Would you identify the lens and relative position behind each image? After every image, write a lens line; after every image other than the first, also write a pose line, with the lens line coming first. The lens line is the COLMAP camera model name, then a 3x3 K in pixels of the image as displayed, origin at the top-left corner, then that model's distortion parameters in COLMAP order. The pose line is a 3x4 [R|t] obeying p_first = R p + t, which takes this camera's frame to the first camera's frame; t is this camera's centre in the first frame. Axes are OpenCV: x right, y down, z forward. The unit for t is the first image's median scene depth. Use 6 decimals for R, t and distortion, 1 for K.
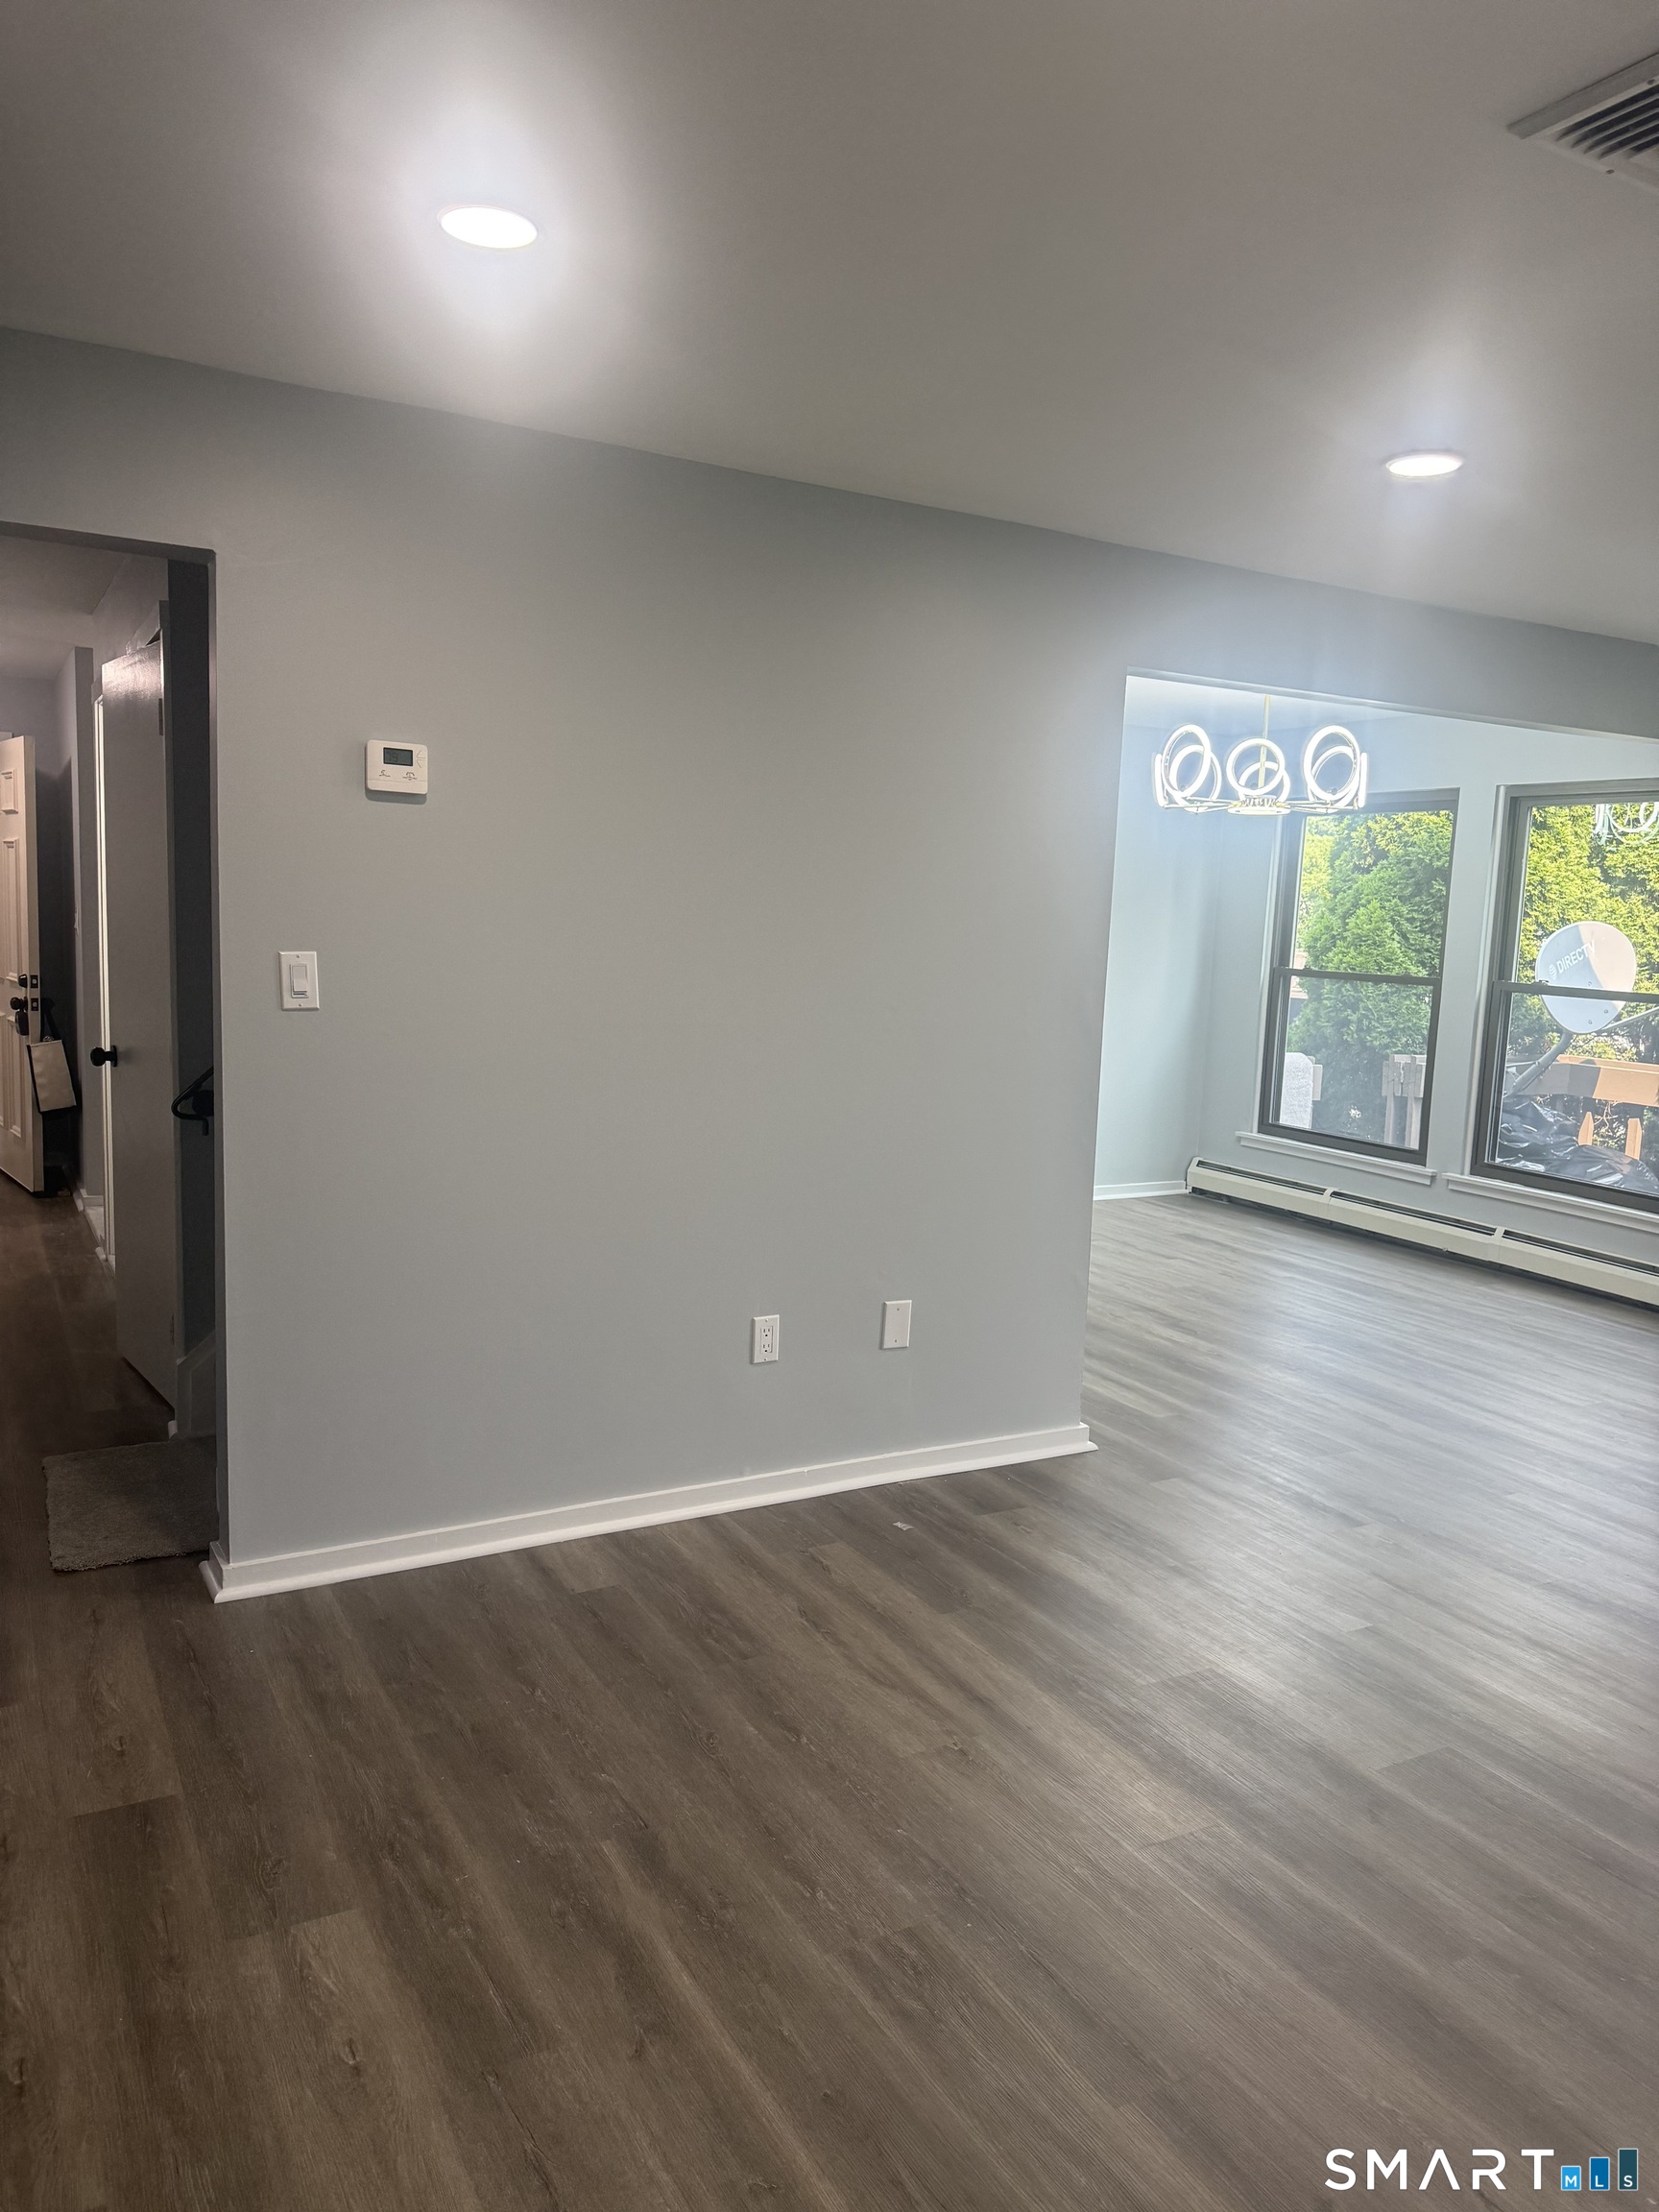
lens RADIAL K [[1543.7, 0, 829.5], [0, 1543.7, 1106.0], [0, 0, 1]] dist [0.161097, -0.314338]
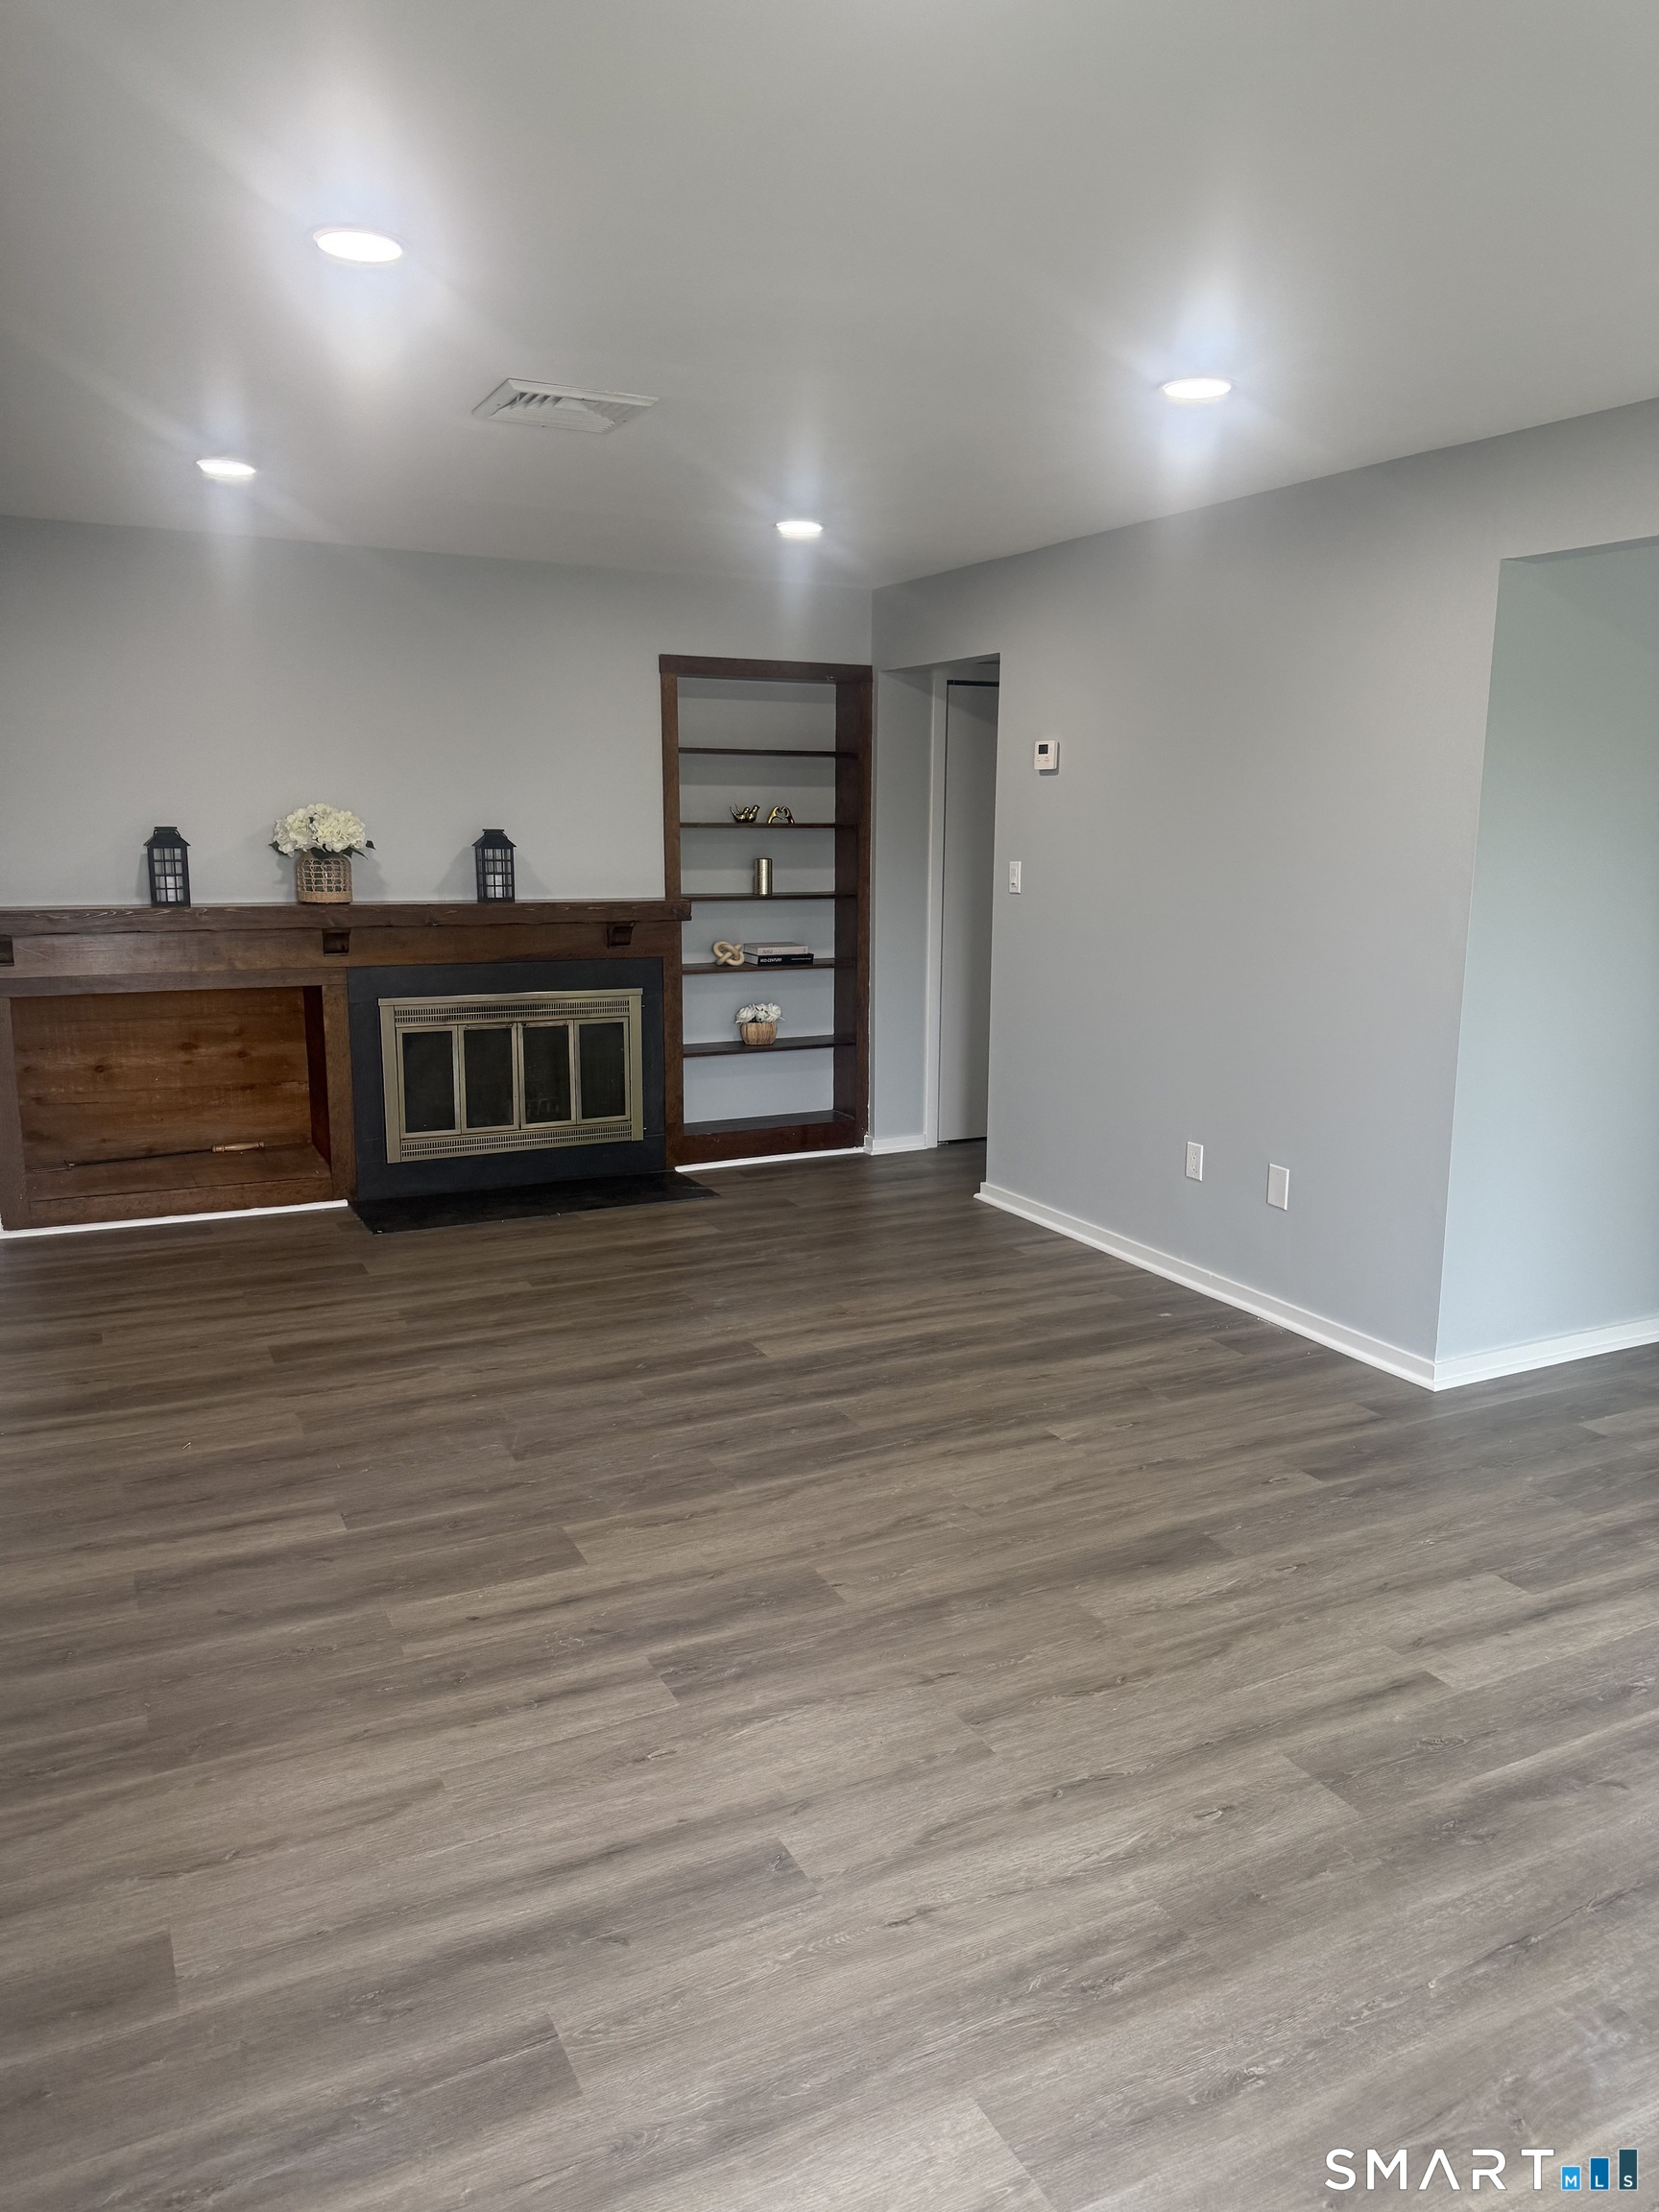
lens RADIAL K [[1543.7, 0, 829.5], [0, 1543.7, 1106.0], [0, 0, 1]] dist [0.161097, -0.314338]
pose [[-0.048344, 0.147718, -0.987847, 0.678597], [-0.133974, 0.979108, 0.152968, -0.029678], [0.989805, 0.139741, -0.027543, 0.387070]]
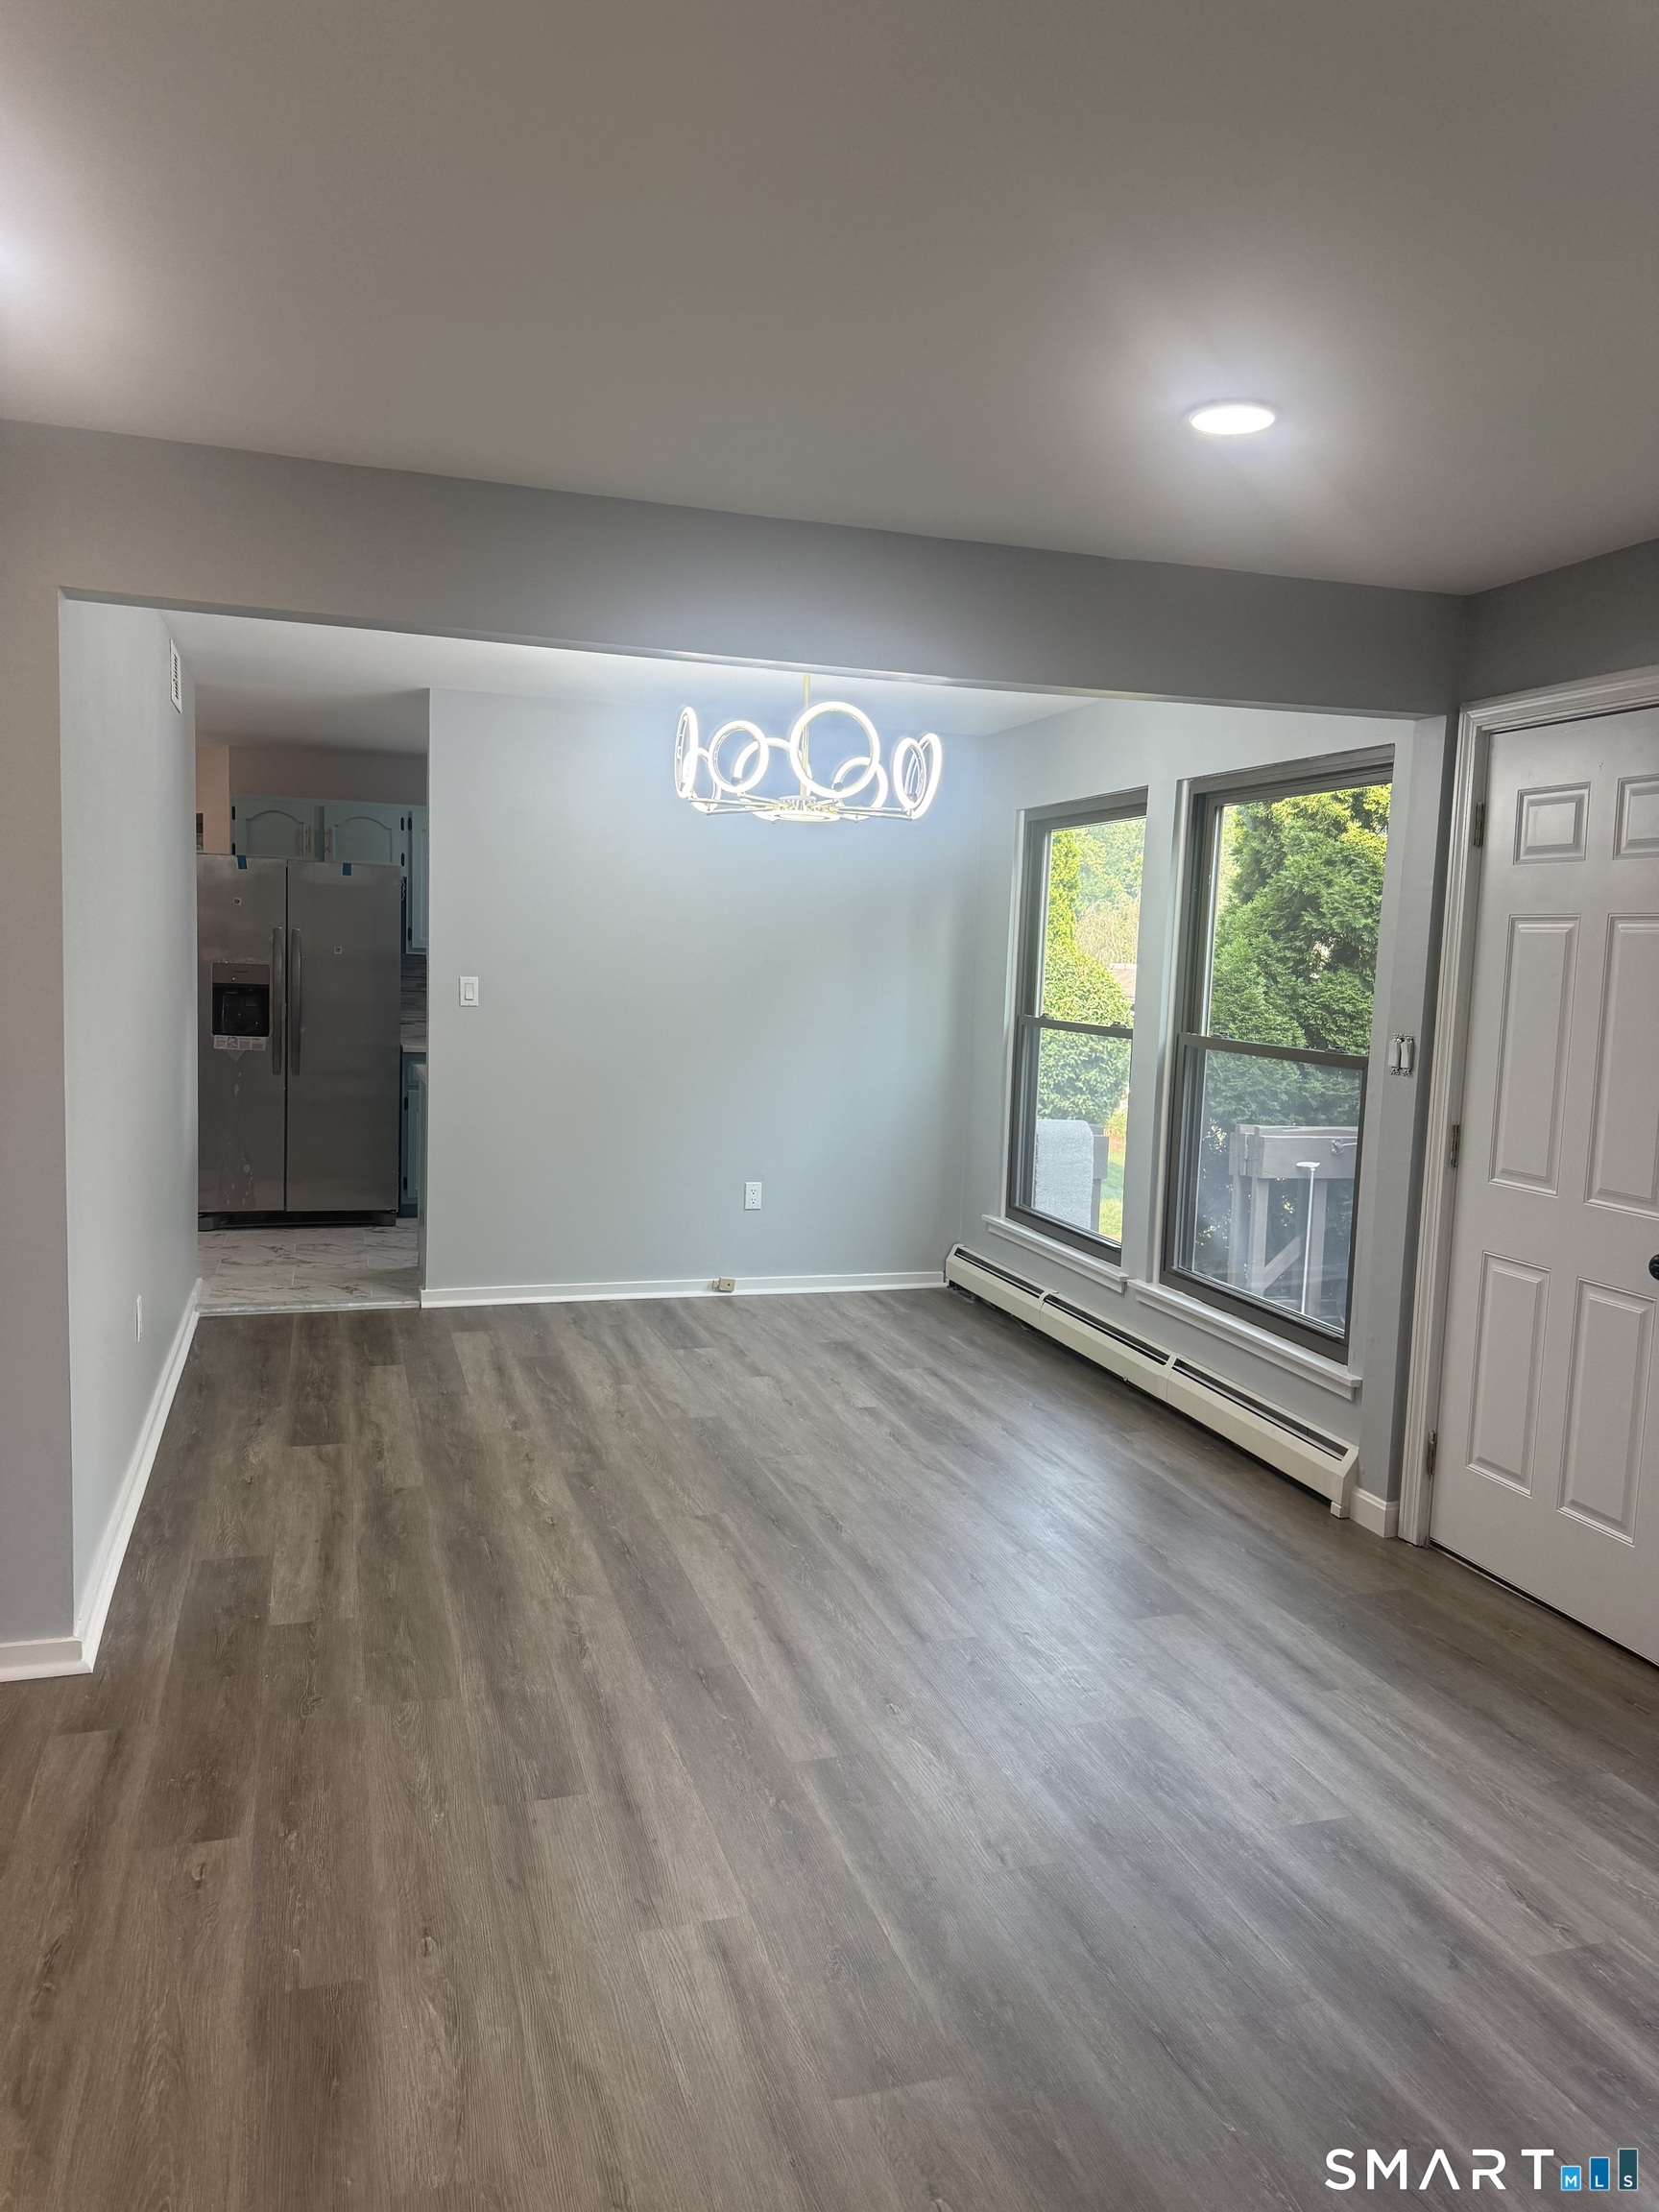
lens RADIAL K [[1543.7, 0, 829.5], [0, 1543.7, 1106.0], [0, 0, 1]] dist [0.161097, -0.314338]
pose [[0.980109, 0.015224, -0.197876, 0.392016], [-0.021905, 0.999260, -0.031619, -0.015451], [0.197249, 0.035325, 0.979717, 0.211677]]
